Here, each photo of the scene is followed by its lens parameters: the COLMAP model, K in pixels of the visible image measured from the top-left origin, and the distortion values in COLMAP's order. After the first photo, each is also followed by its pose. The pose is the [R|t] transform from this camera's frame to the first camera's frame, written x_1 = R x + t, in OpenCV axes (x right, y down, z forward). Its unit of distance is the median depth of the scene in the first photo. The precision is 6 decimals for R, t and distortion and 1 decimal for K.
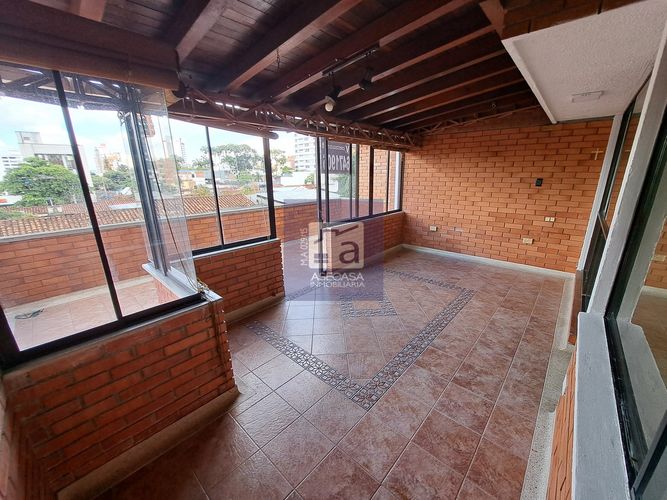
lens RADIAL K [[266.5, 0, 334.6], [0, 266.5, 252.1], [0, 0, 1]] dist [-0.000320, -0.000017]
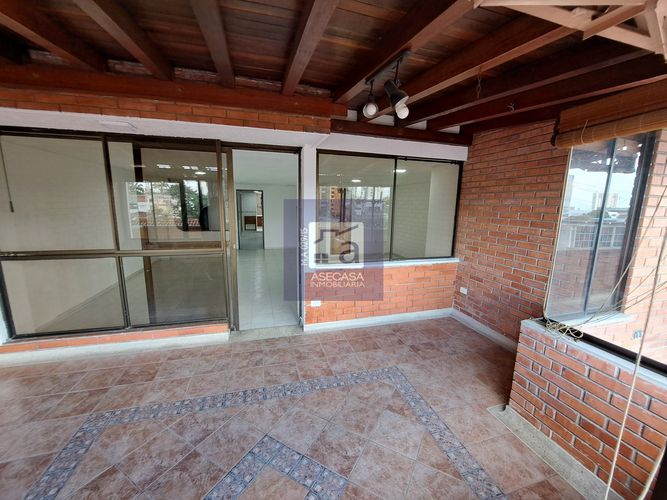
lens RADIAL K [[266.5, 0, 333.3], [0, 266.5, 251.4], [0, 0, 1]] dist [-0.000320, -0.000017]
pose [[-0.850406, -0.090059, 0.518362, -0.217388], [0.139640, 0.911270, 0.387411, -0.451206], [-0.507257, 0.401840, -0.762374, 1.528712]]
